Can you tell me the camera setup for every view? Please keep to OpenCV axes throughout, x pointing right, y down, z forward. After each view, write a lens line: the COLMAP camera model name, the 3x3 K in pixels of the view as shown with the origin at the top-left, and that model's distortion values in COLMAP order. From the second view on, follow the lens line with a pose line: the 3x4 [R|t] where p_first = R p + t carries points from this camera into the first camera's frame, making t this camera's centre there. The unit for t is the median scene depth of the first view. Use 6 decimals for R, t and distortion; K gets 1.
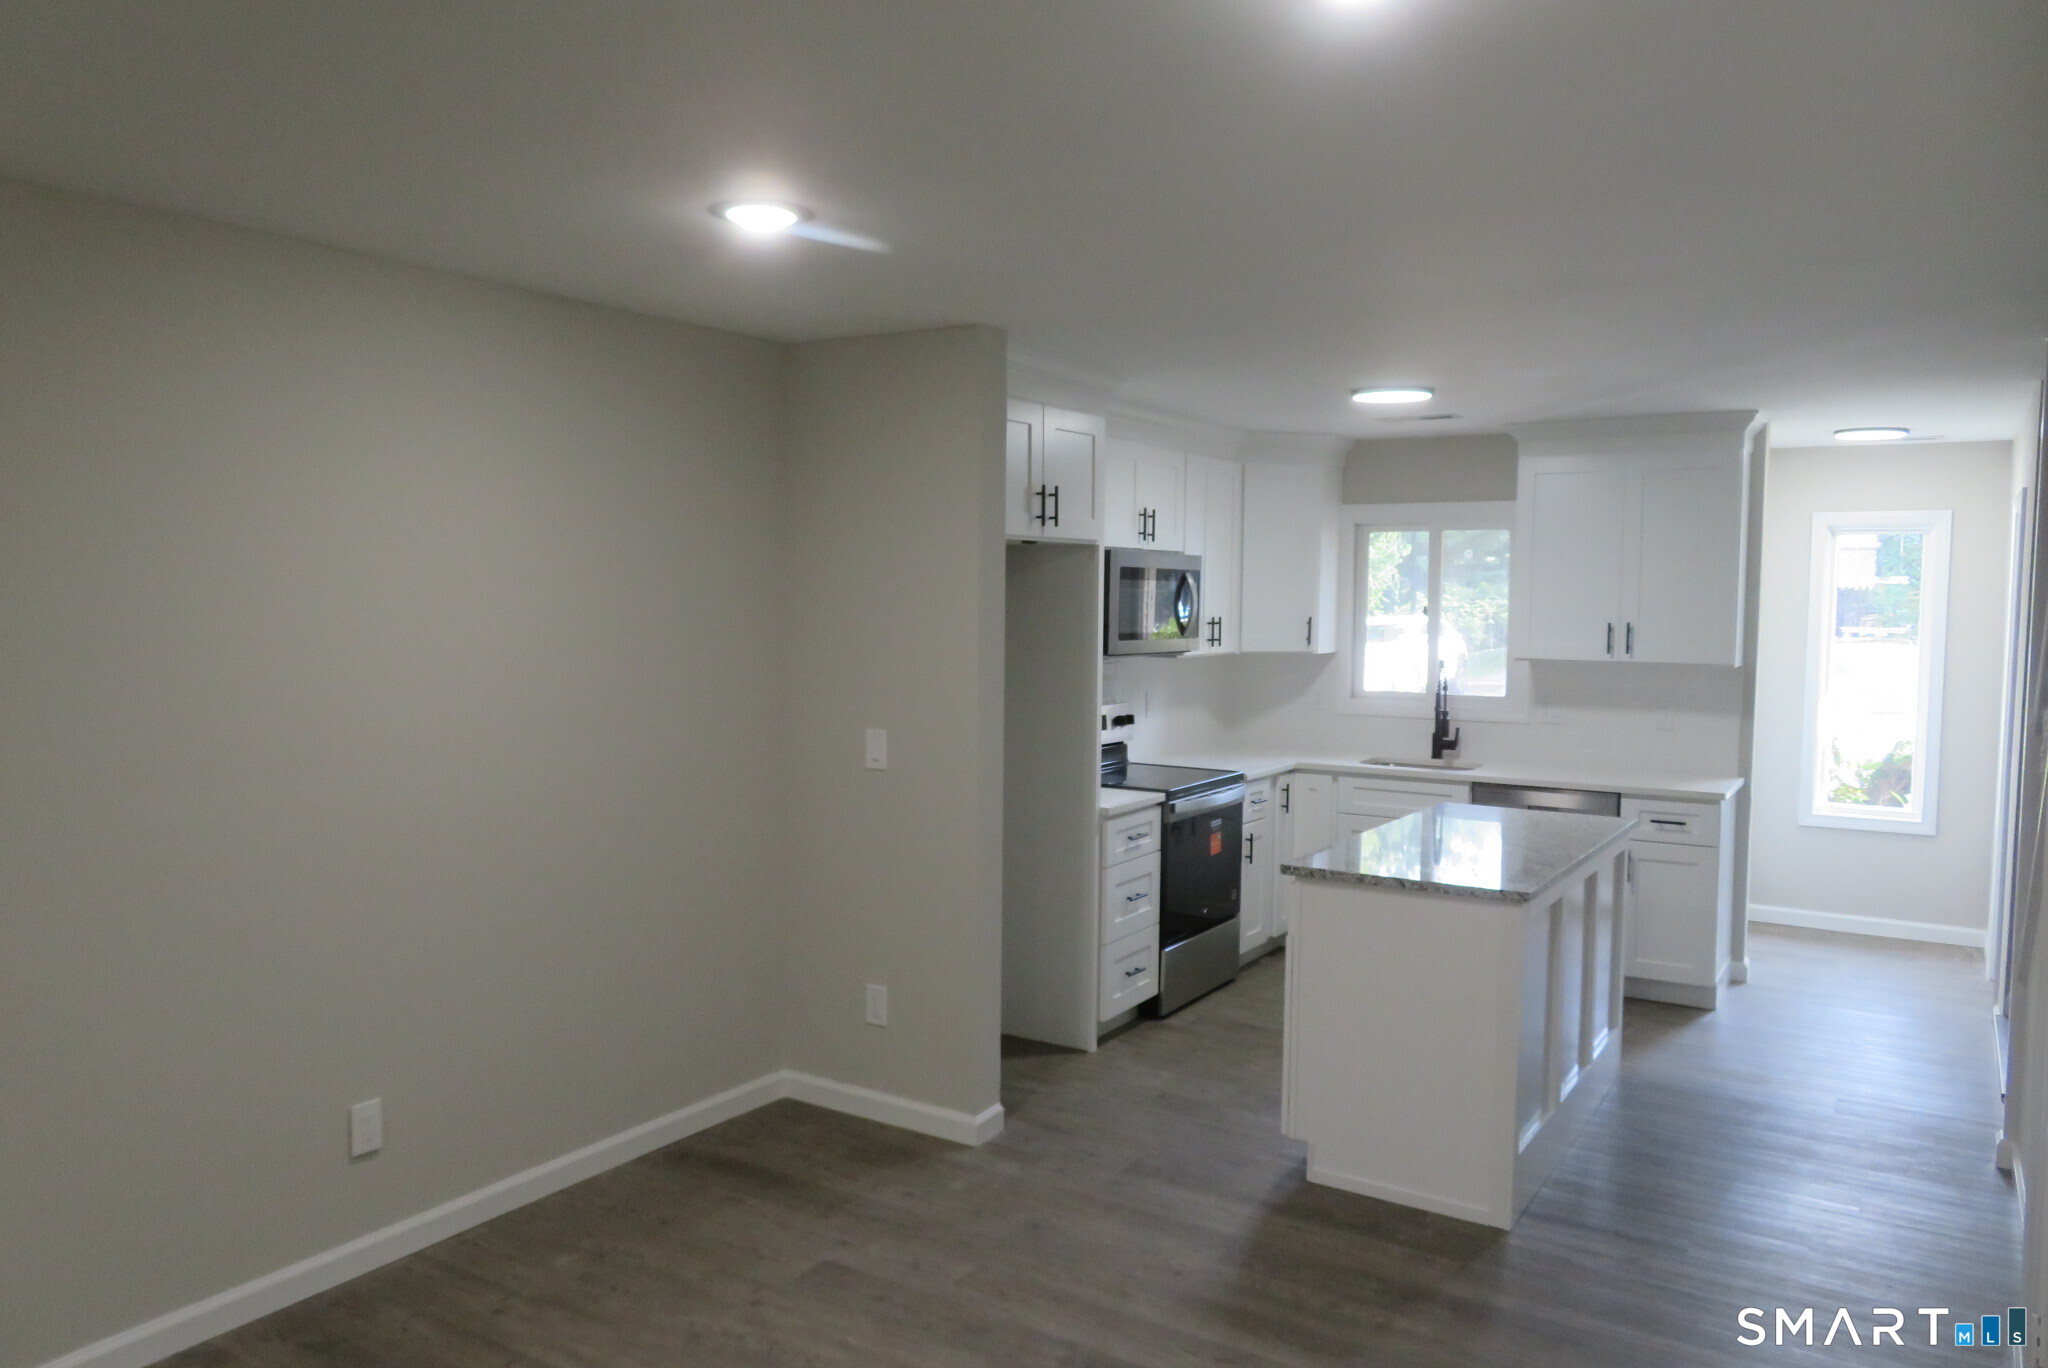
lens RADIAL K [[1466.6, 0, 1017.3], [0, 1466.6, 682.2], [0, 0, 1]] dist [-0.012211, 0.002983]
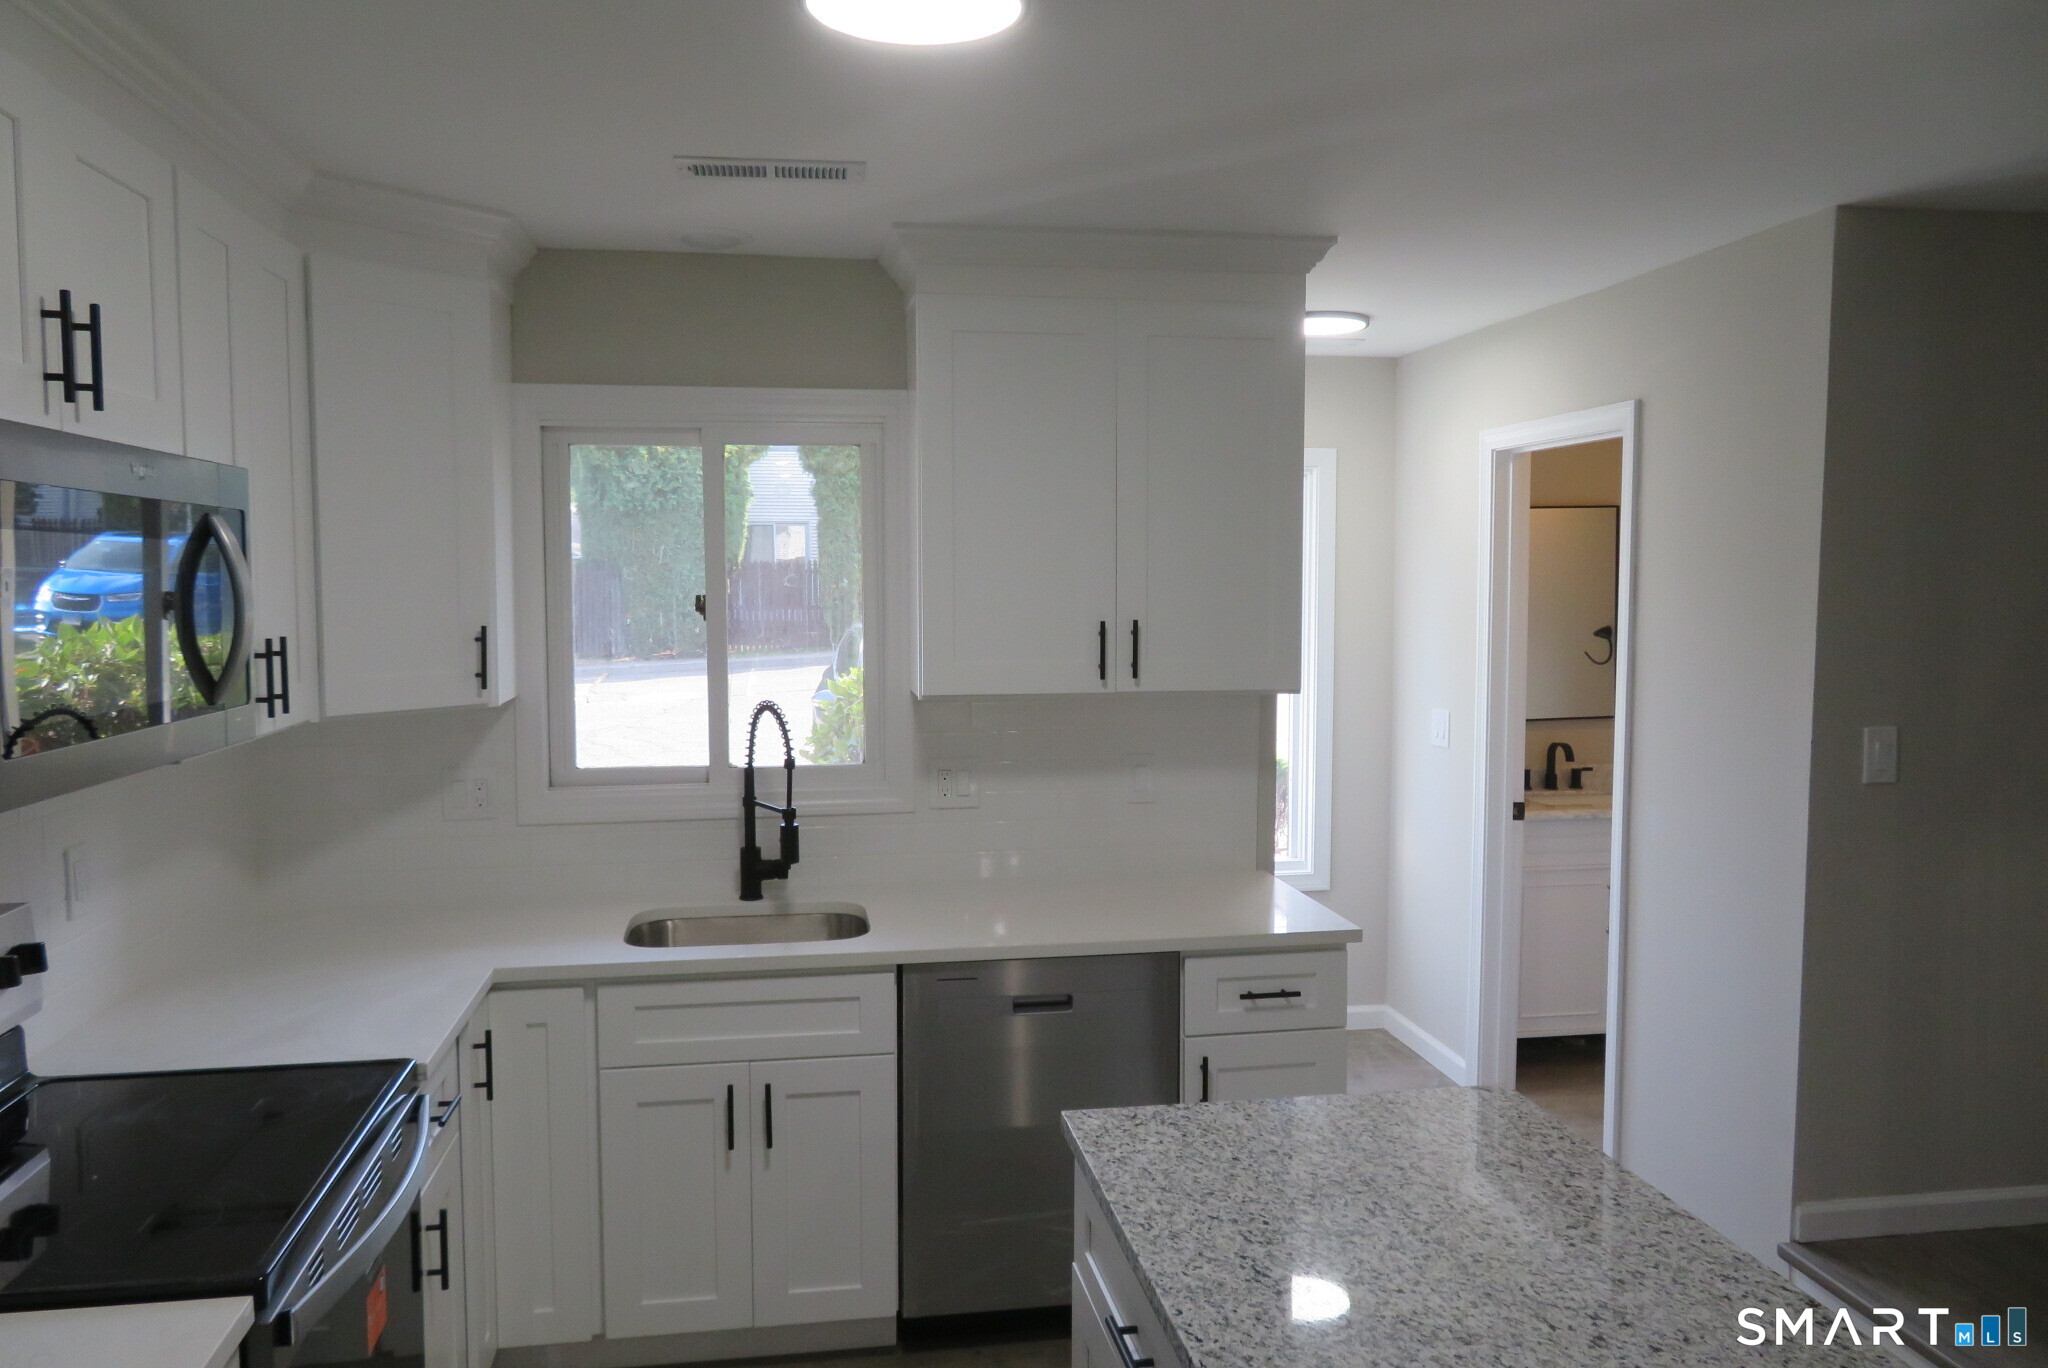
lens RADIAL K [[1466.6, 0, 1017.3], [0, 1466.6, 682.2], [0, 0, 1]] dist [-0.012211, 0.002983]
pose [[0.746378, -0.061390, 0.662685, 0.028902], [0.050218, 0.998093, 0.035901, -0.038625], [-0.663625, 0.006483, 0.748037, 0.617459]]
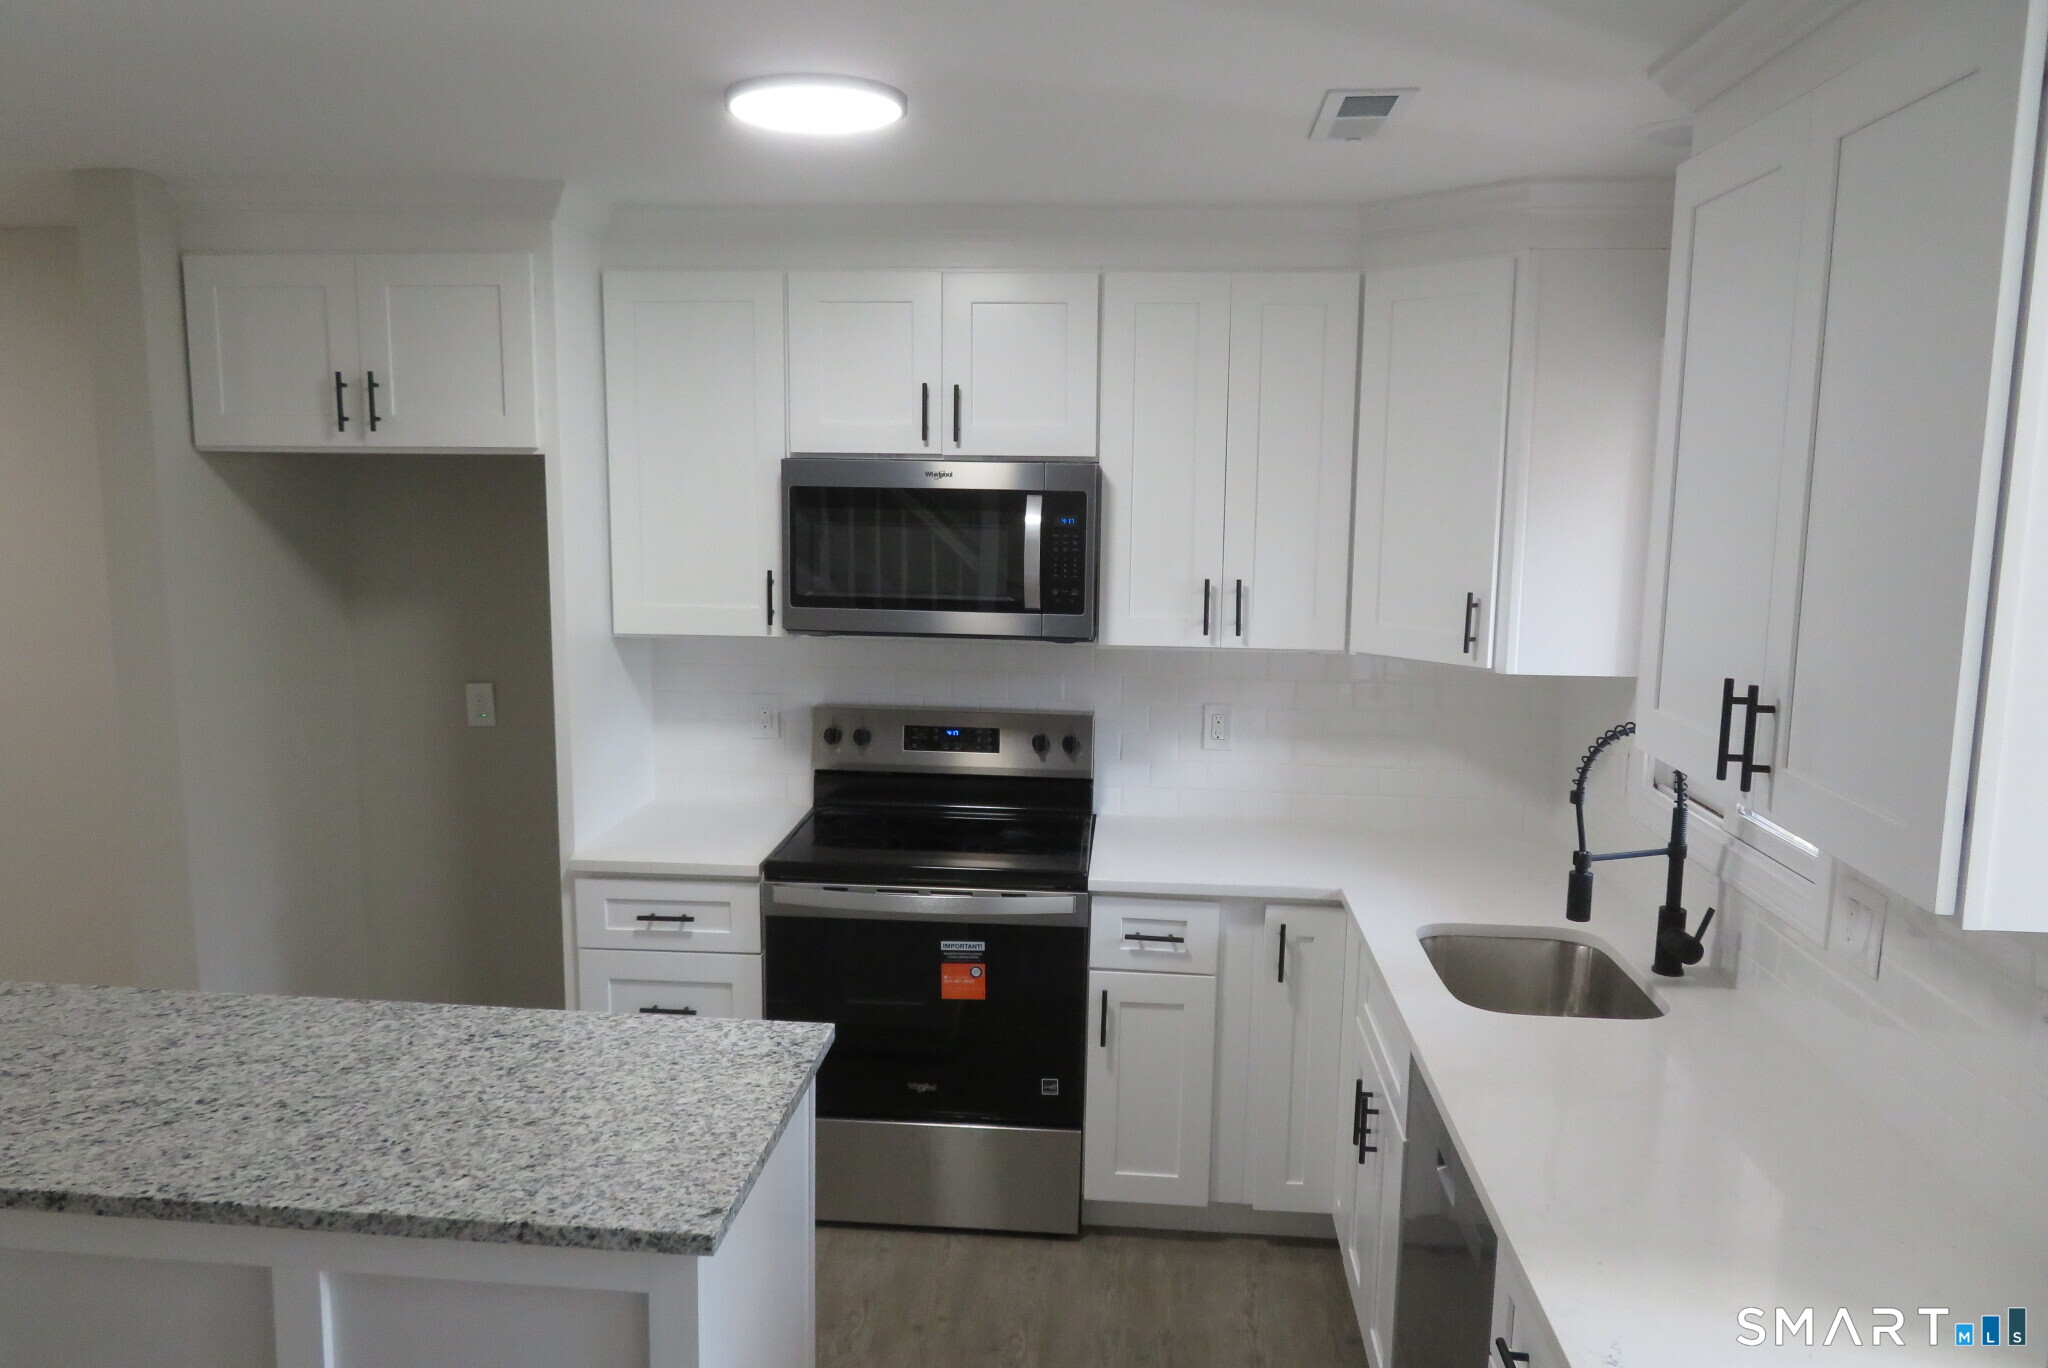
lens RADIAL K [[1471.4, 0, 1017.4], [0, 1471.4, 684.8], [0, 0, 1]] dist [0.002411, -0.004941]
pose [[0.457086, 0.124905, -0.880609, 0.597824], [-0.063363, 0.992147, 0.107837, -0.061844], [0.887163, 0.006507, 0.461411, 0.722980]]
